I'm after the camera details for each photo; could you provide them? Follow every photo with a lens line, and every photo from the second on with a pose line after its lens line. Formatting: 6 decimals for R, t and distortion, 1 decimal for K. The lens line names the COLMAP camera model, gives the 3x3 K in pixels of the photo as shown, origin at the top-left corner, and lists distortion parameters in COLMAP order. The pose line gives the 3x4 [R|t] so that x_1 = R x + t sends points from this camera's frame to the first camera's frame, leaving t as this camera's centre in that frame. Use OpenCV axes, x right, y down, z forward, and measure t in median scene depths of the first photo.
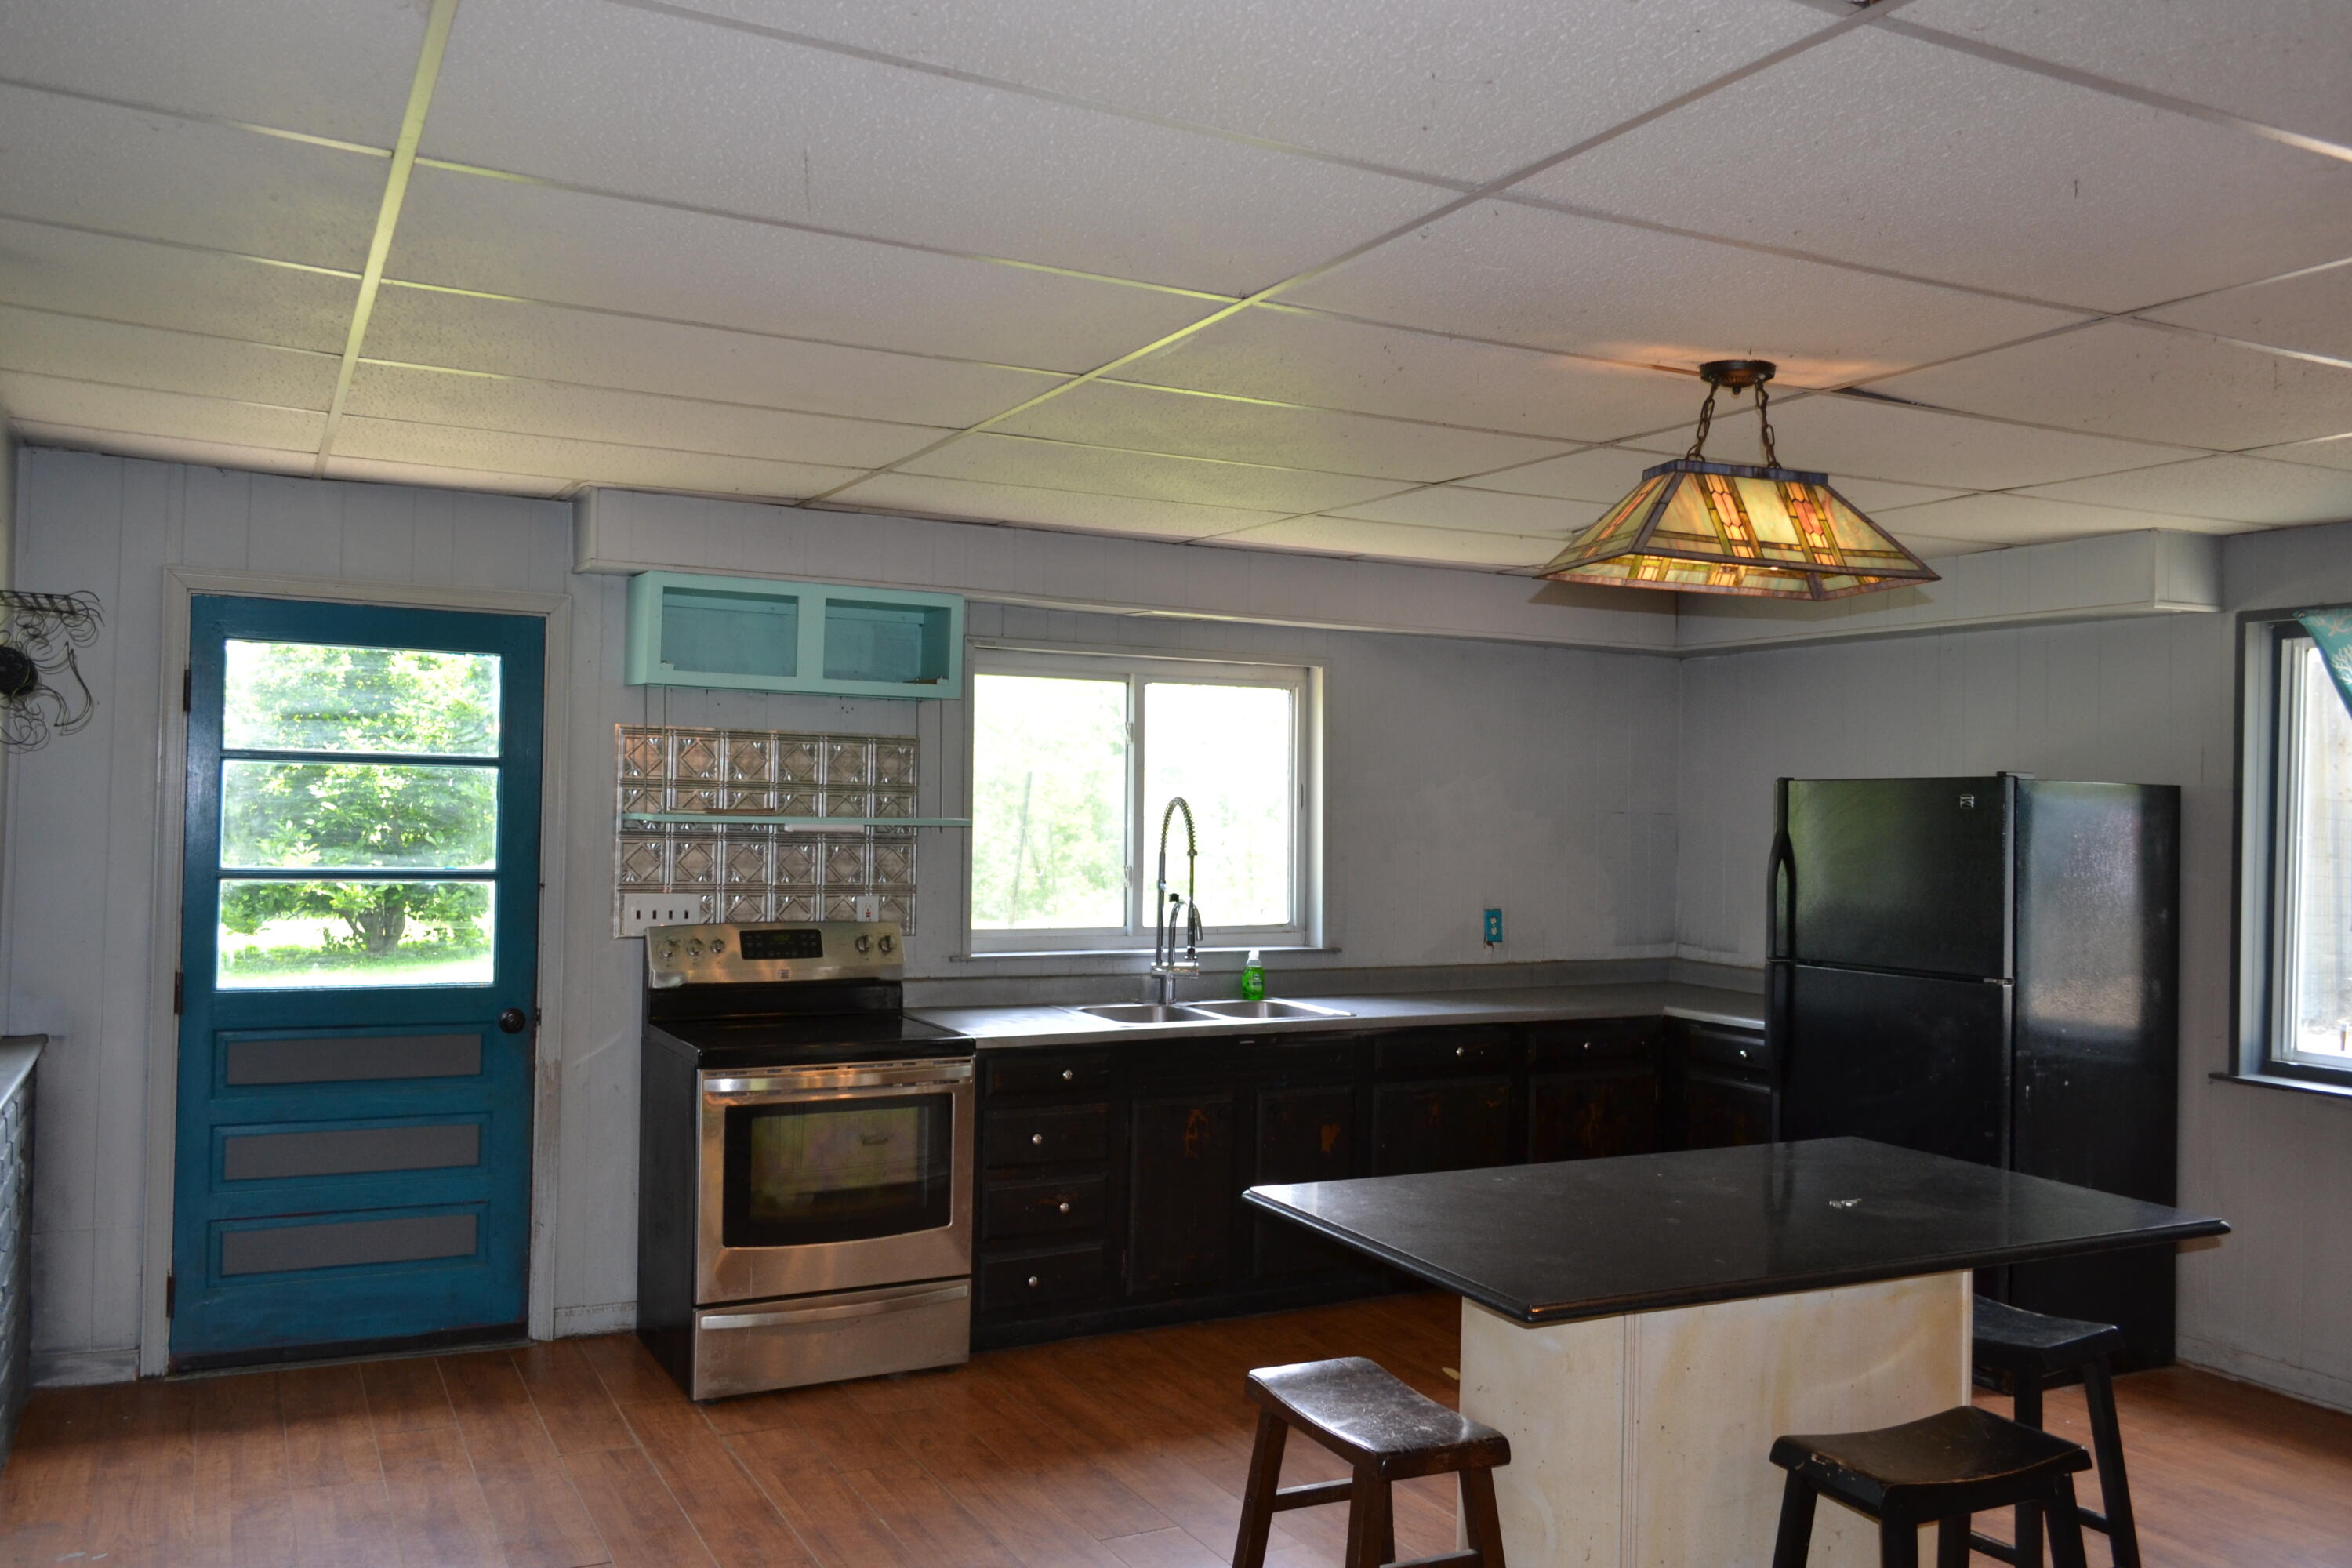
lens RADIAL K [[1863.2, 0, 1169.2], [0, 1863.2, 781.2], [0, 0, 1]] dist [-0.014763, 0.003256]
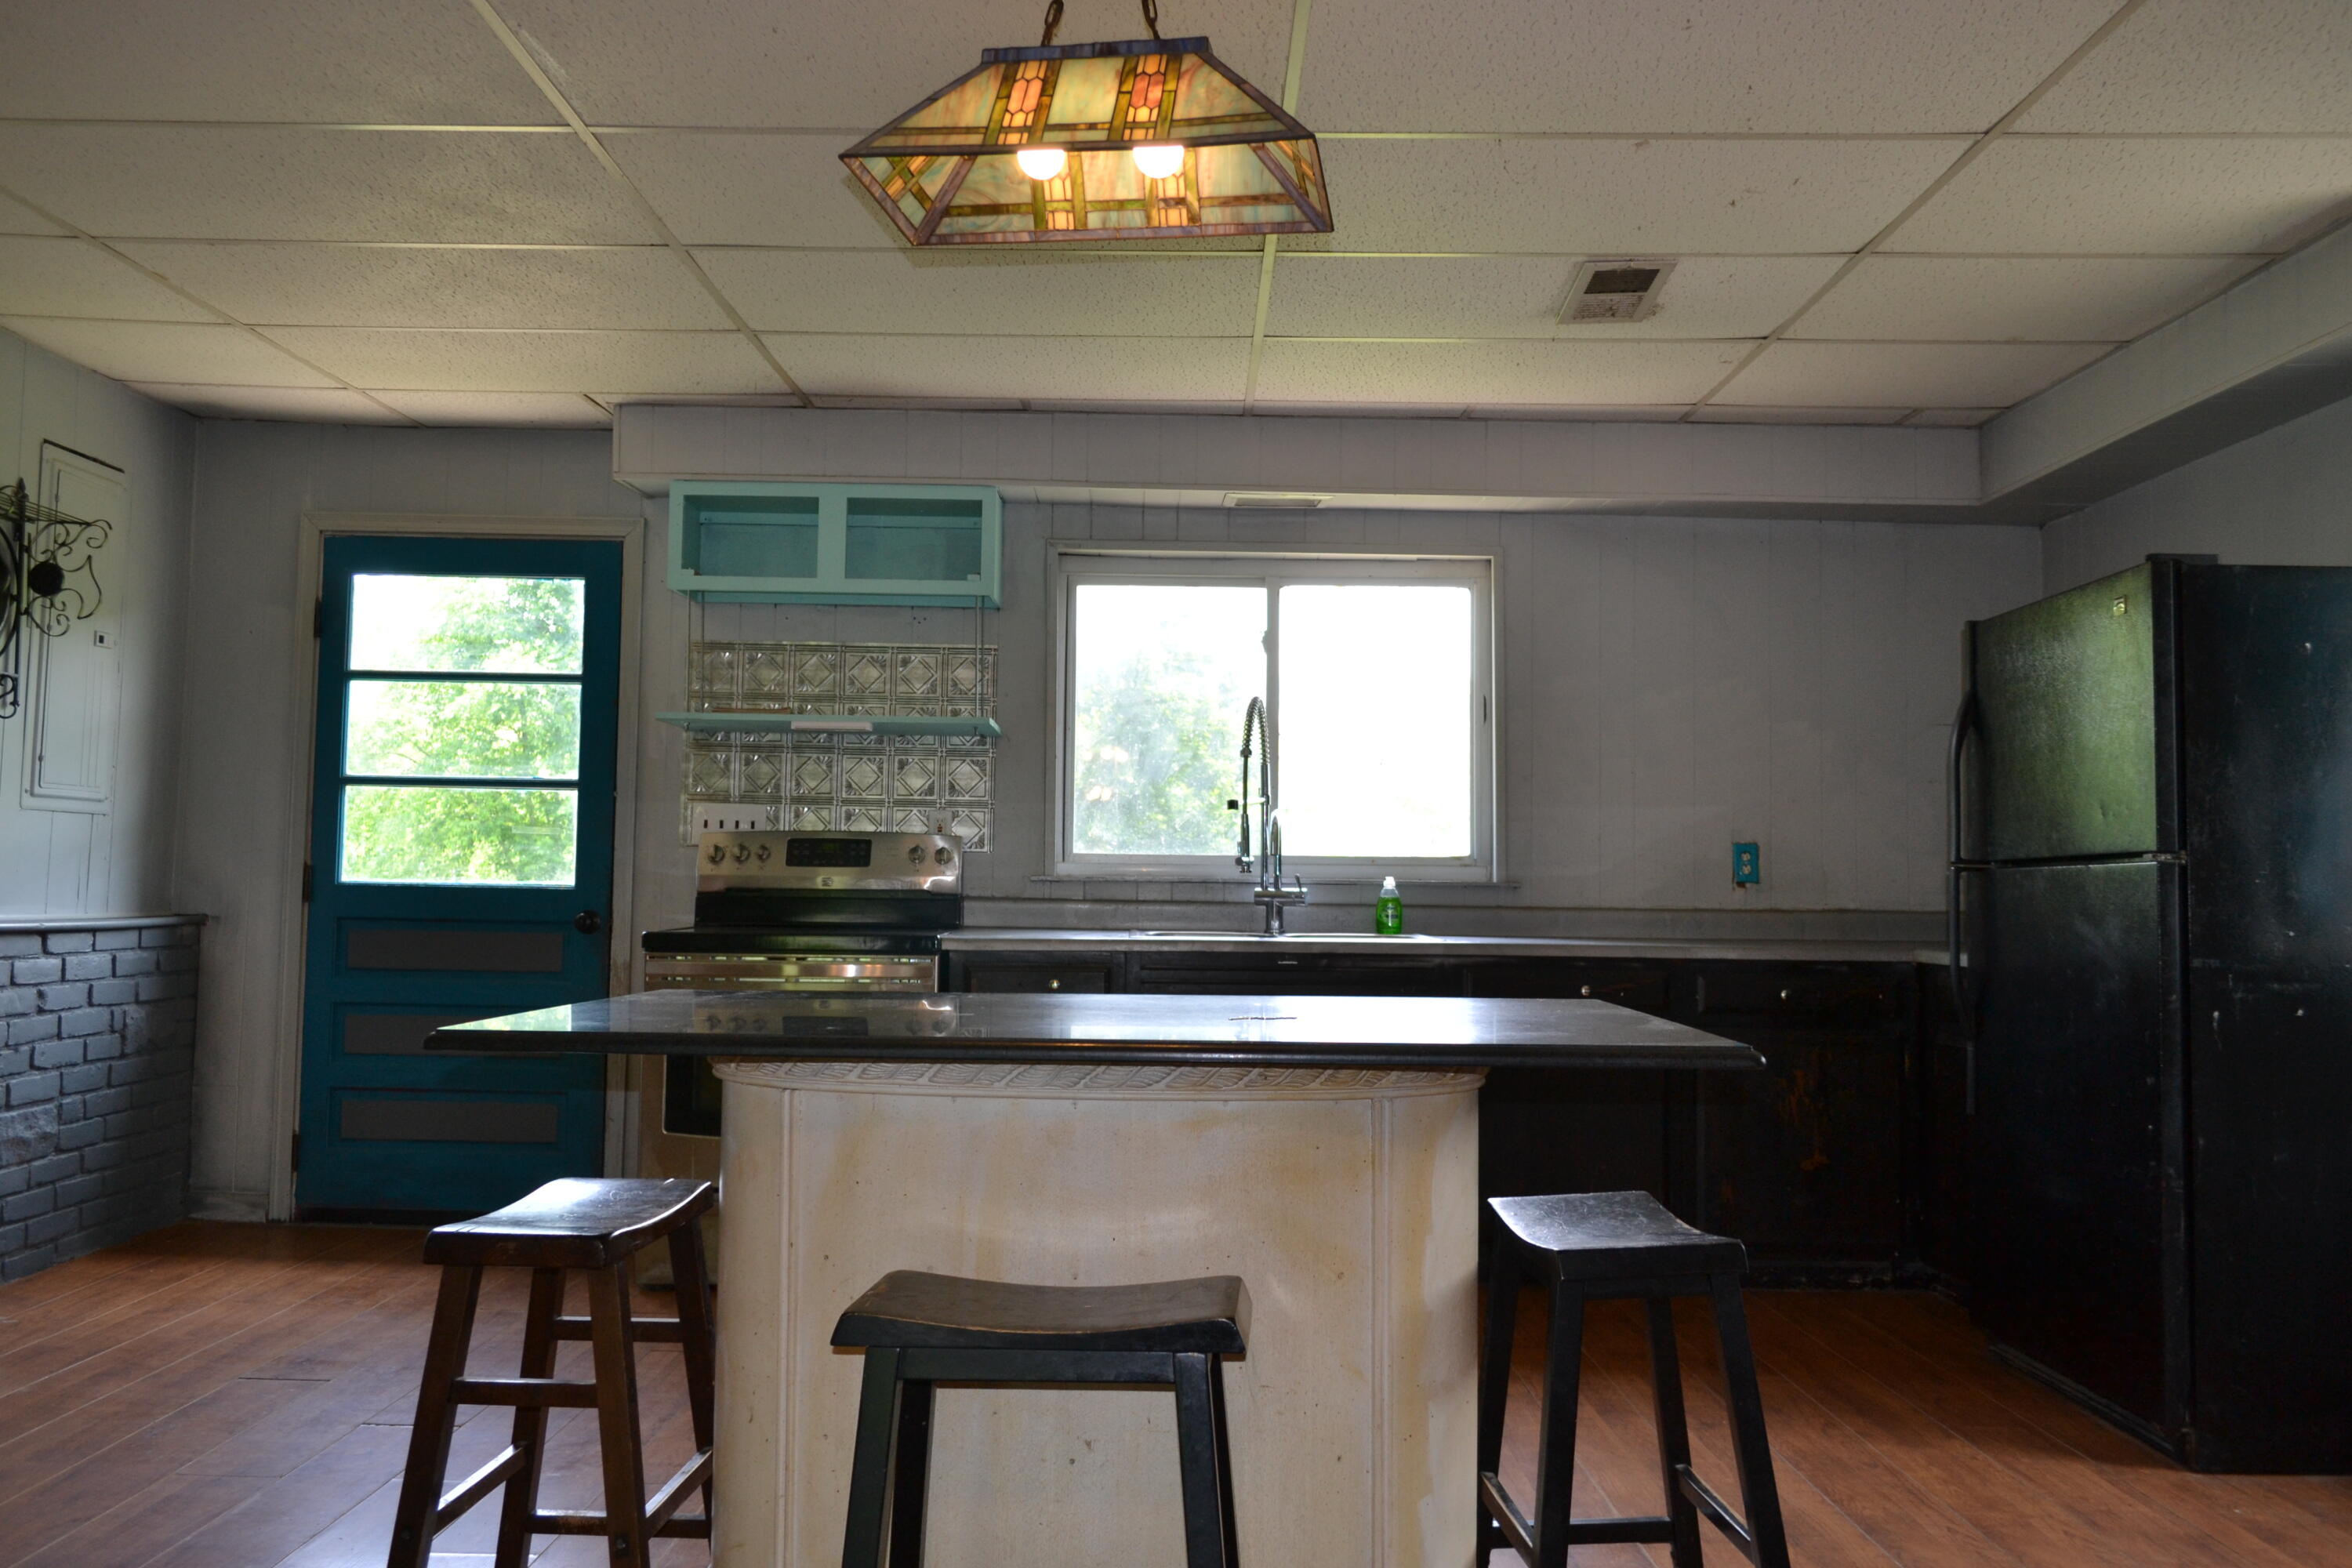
lens RADIAL K [[1863.2, 0, 1155.3], [0, 1863.2, 782.2], [0, 0, 1]] dist [-0.014763, 0.003256]
pose [[0.887186, -0.033577, -0.460188, 0.424335], [0.009591, 0.998475, -0.054362, 0.111501], [0.461312, 0.043816, 0.886156, 0.213311]]
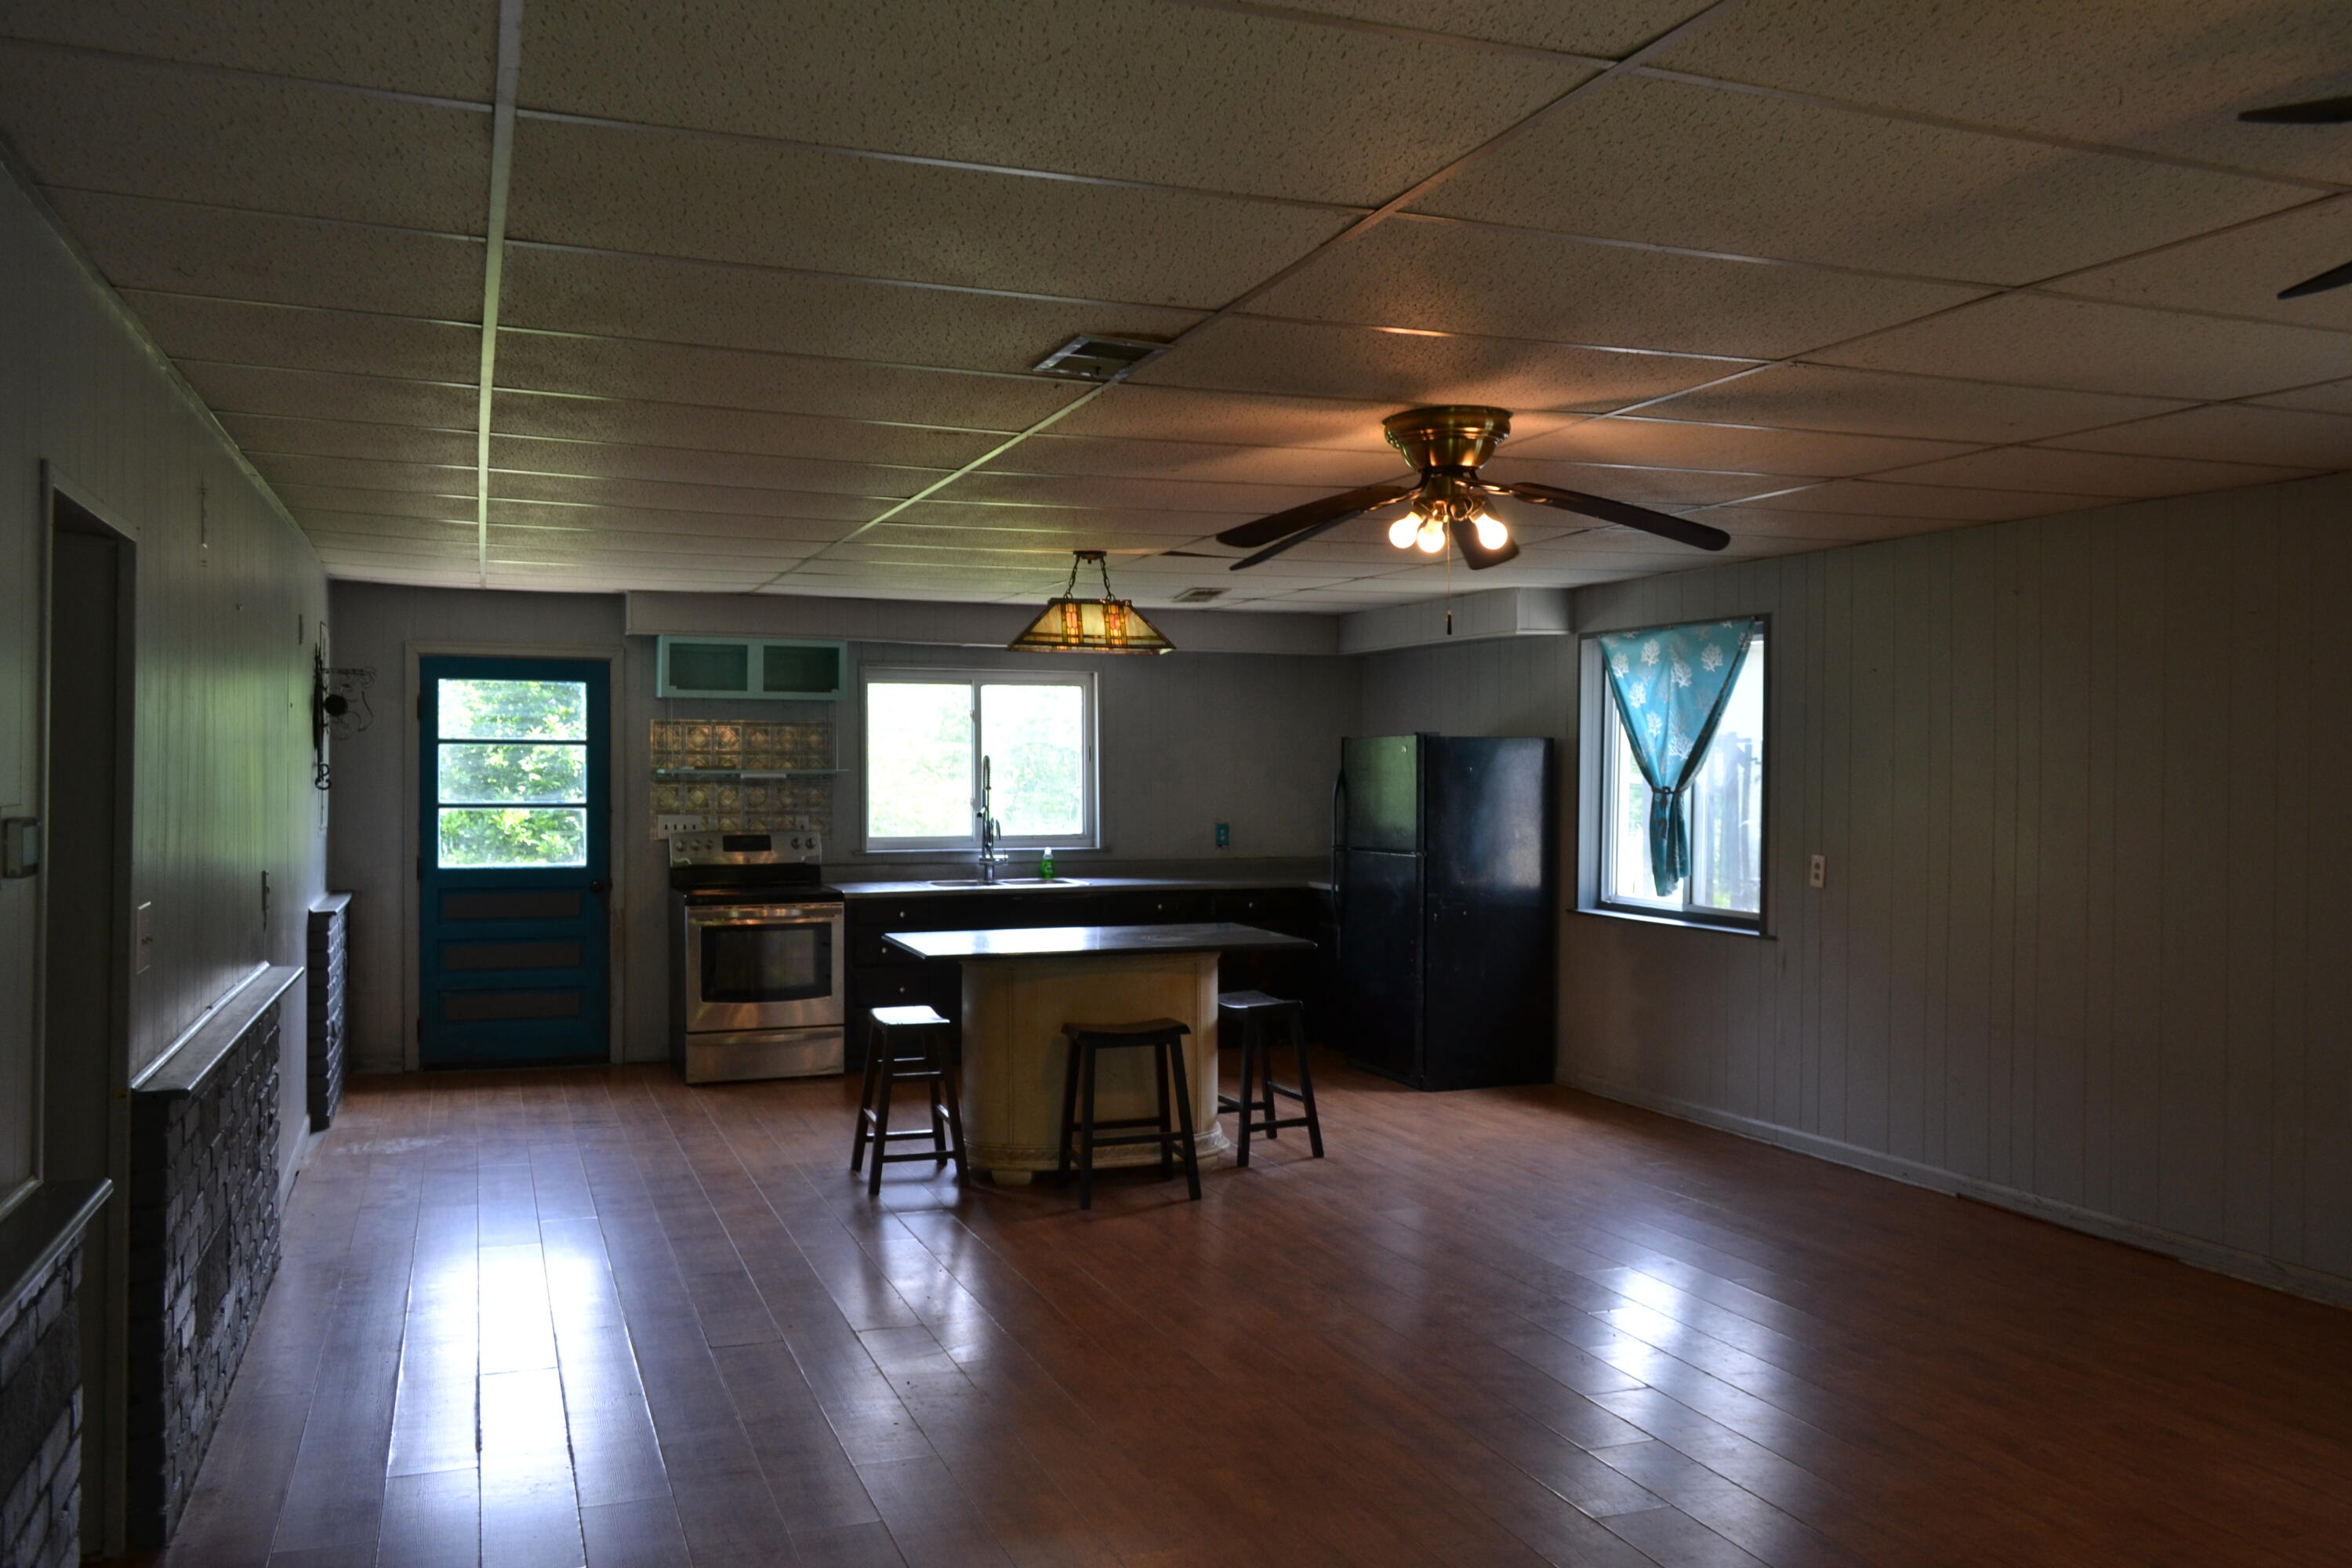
lens RADIAL K [[1863.2, 0, 1167.0], [0, 1863.2, 788.0], [0, 0, 1]] dist [-0.014763, 0.003256]
pose [[0.993625, -0.015573, -0.111657, 0.400863], [0.018209, 0.999578, 0.022624, 0.003235], [0.111257, -0.024513, 0.993489, -0.730478]]
